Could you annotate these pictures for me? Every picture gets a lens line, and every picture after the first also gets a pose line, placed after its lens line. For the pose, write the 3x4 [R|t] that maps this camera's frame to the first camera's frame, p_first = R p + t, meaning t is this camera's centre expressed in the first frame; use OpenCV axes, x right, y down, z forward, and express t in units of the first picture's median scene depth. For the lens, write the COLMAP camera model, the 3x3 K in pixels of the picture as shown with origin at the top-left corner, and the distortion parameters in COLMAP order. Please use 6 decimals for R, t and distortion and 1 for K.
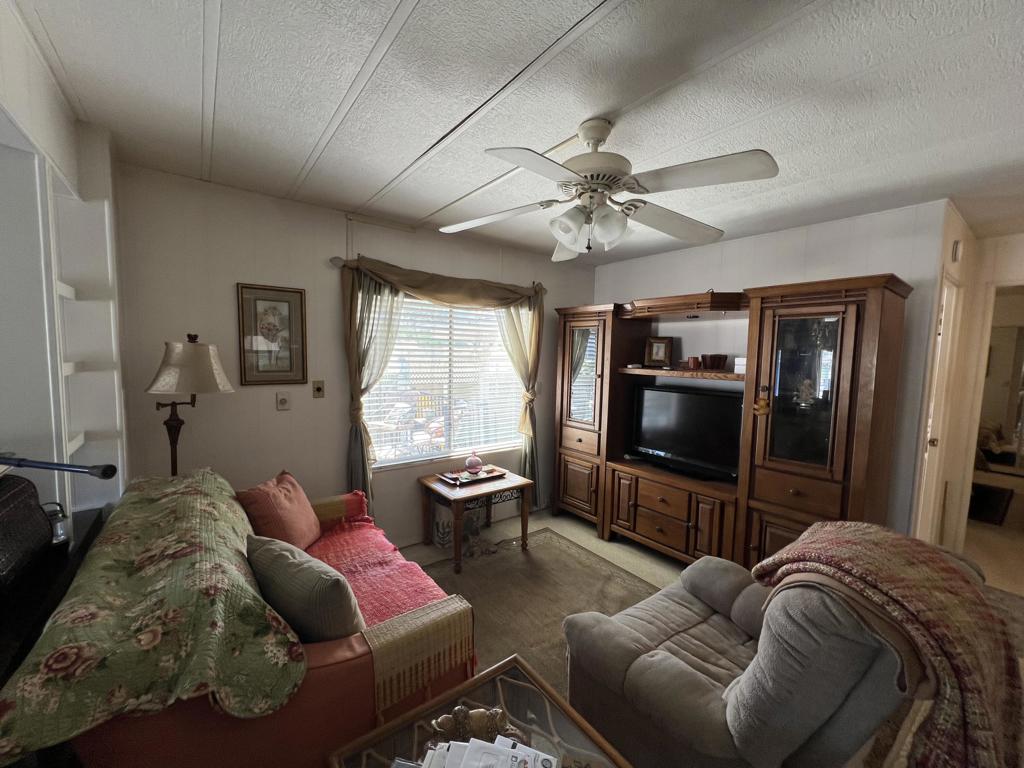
lens RADIAL K [[410.9, 0, 510.7], [0, 410.9, 384.1], [0, 0, 1]] dist [-0.001608, 0.000702]
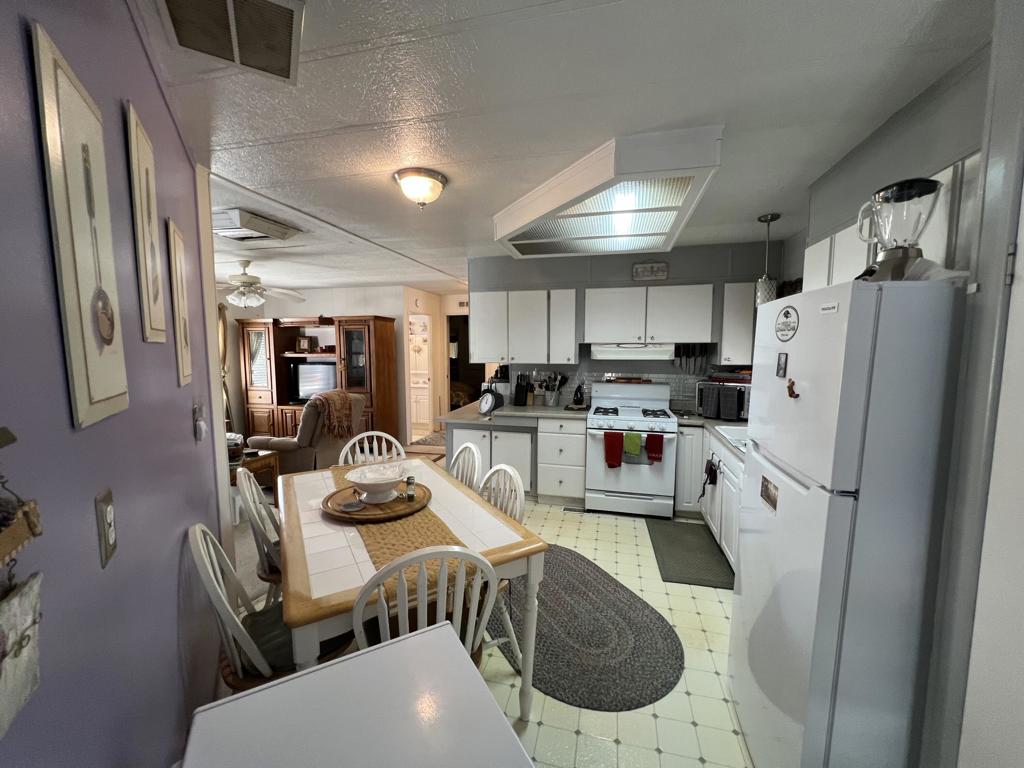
lens RADIAL K [[409.7, 0, 520.7], [0, 409.7, 382.1], [0, 0, 1]] dist [-0.004179, 0.000663]
pose [[0.769548, -0.083067, 0.633163, -0.072835], [0.068838, 0.996517, 0.047071, 0.072534], [-0.634868, 0.007362, 0.772586, -1.052497]]
